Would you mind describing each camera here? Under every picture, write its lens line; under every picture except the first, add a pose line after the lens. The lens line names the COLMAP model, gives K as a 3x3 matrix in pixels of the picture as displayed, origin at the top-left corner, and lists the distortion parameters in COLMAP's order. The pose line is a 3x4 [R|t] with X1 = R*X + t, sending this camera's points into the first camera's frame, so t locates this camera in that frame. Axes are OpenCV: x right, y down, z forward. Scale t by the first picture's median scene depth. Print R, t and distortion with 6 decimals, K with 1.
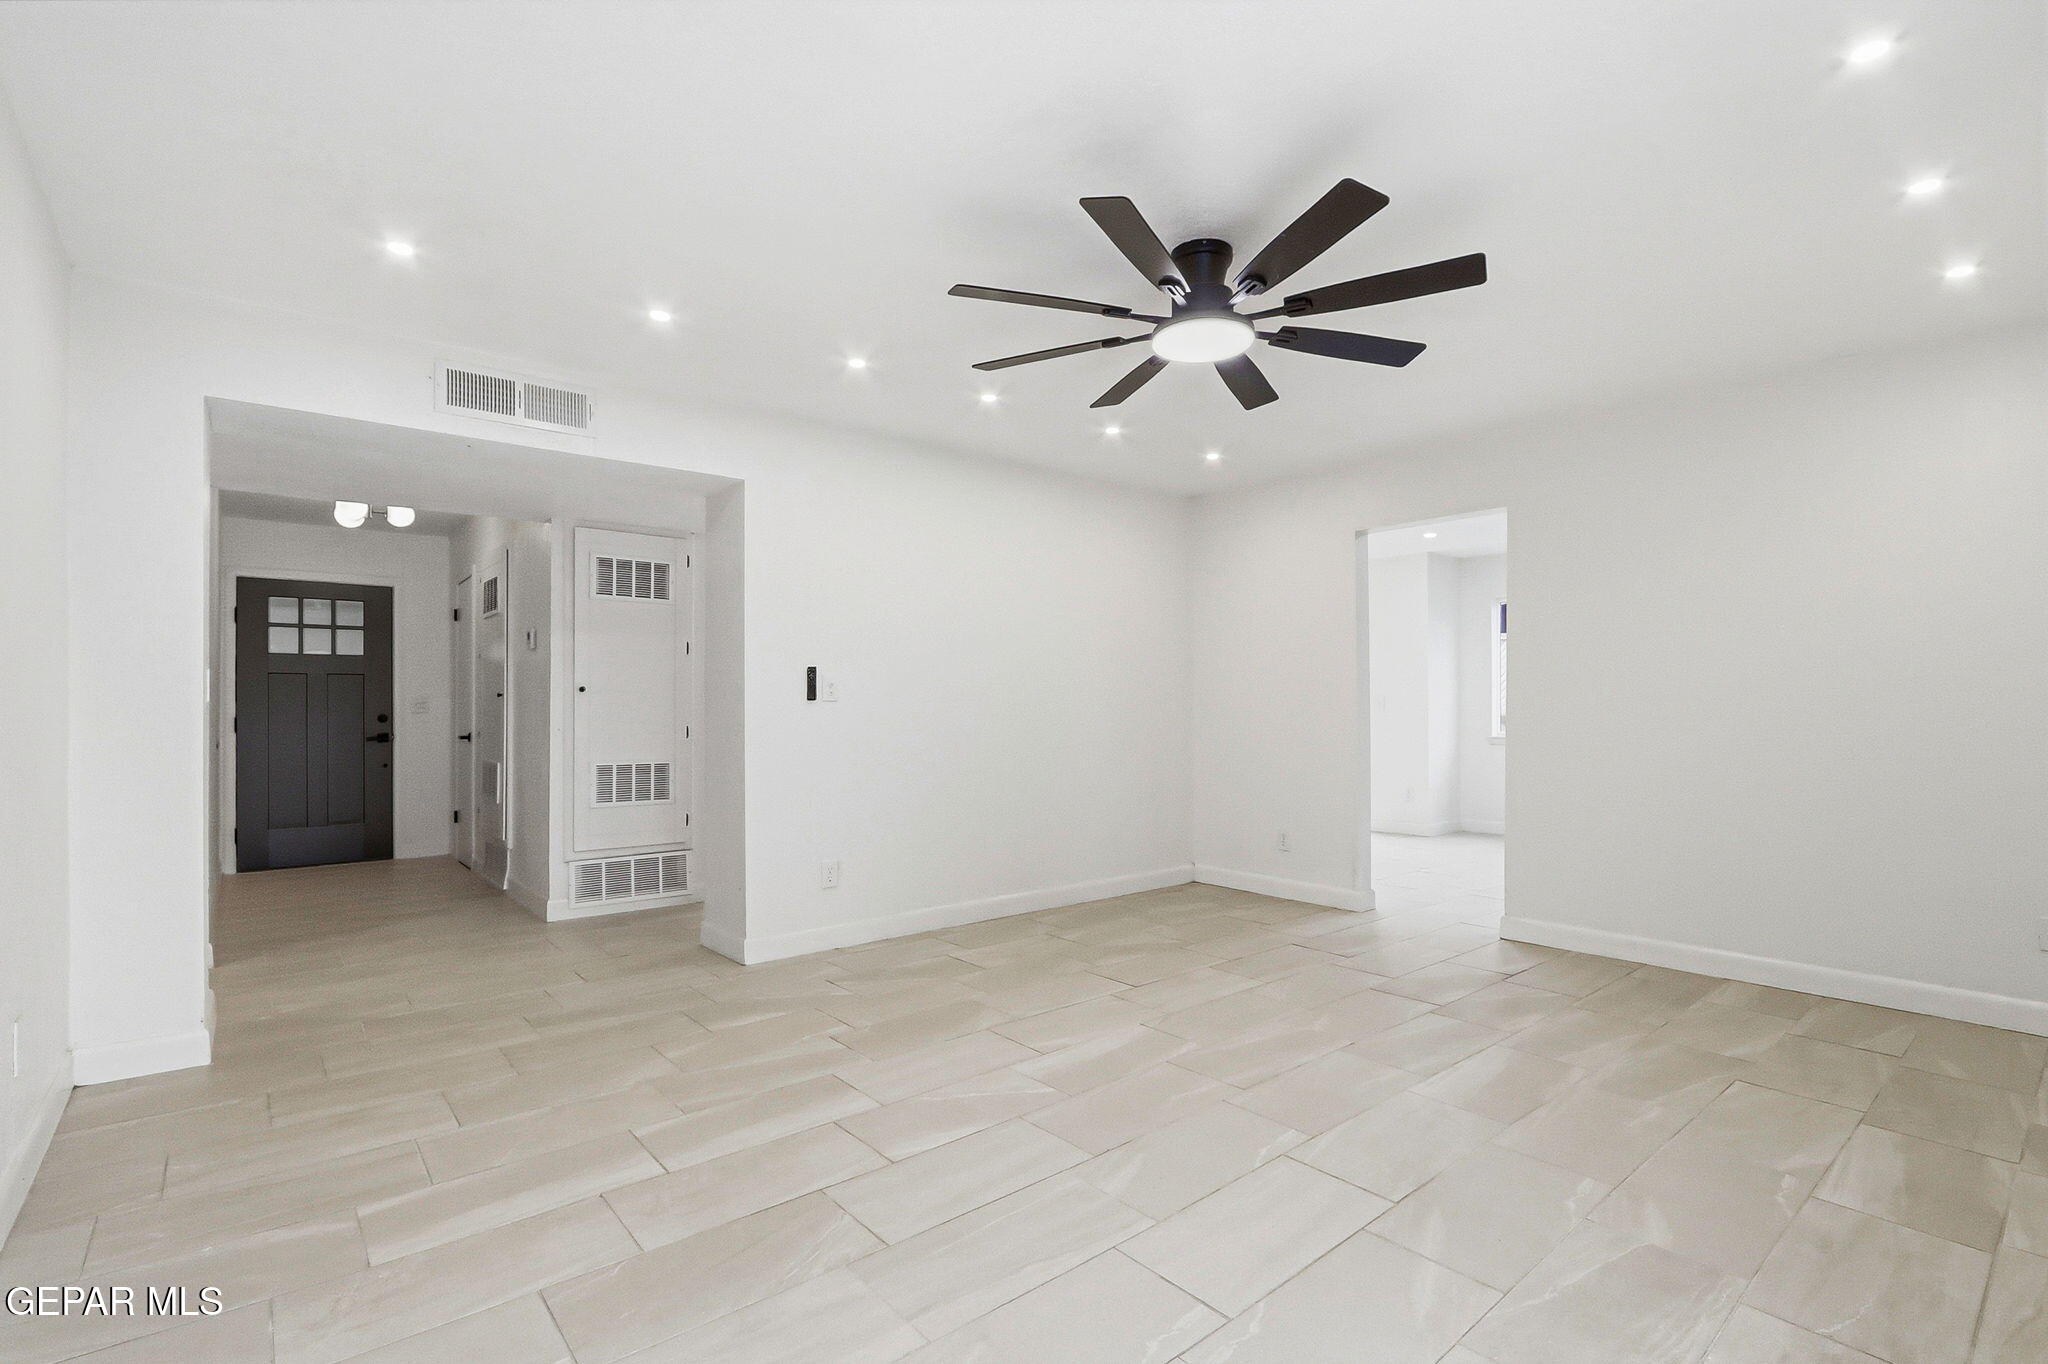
lens RADIAL K [[962.1, 0, 1035.1], [0, 962.1, 689.5], [0, 0, 1]] dist [-0.013808, 0.000537]
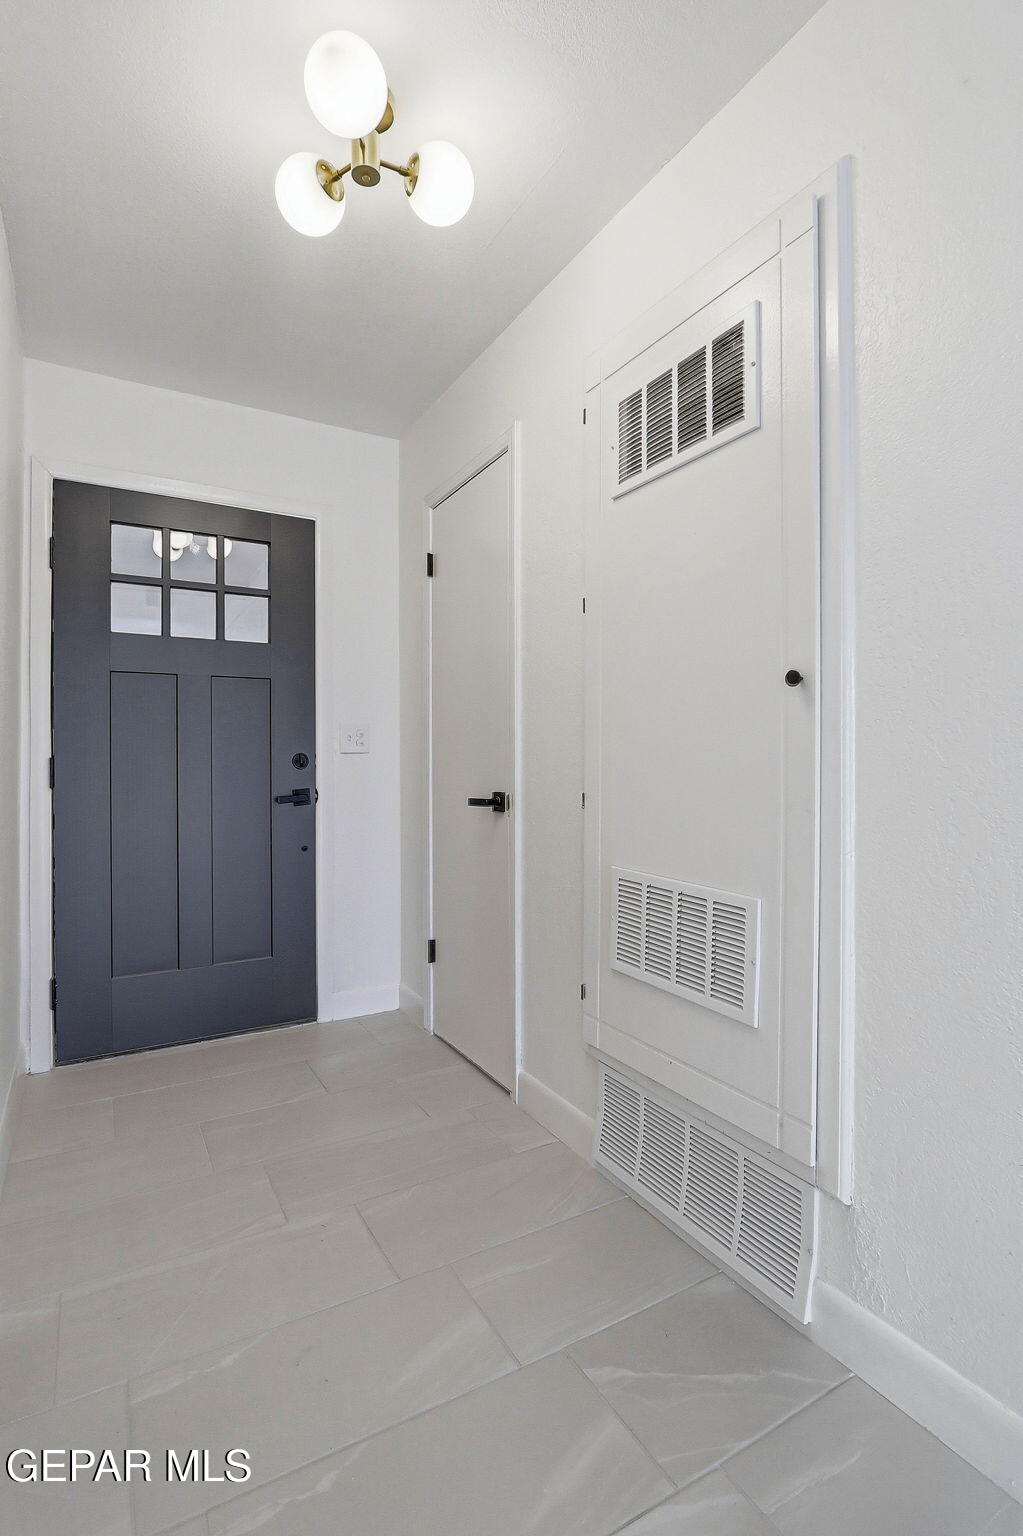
lens RADIAL K [[721.6, 0, 503.2], [0, 721.6, 765.9], [0, 0, 1]] dist [-0.013808, 0.000537]
pose [[0.977392, 0.000470, -0.211437, -0.497634], [0.002330, 0.999913, 0.012994, 0.028580], [0.211424, -0.013193, 0.977305, 0.643177]]
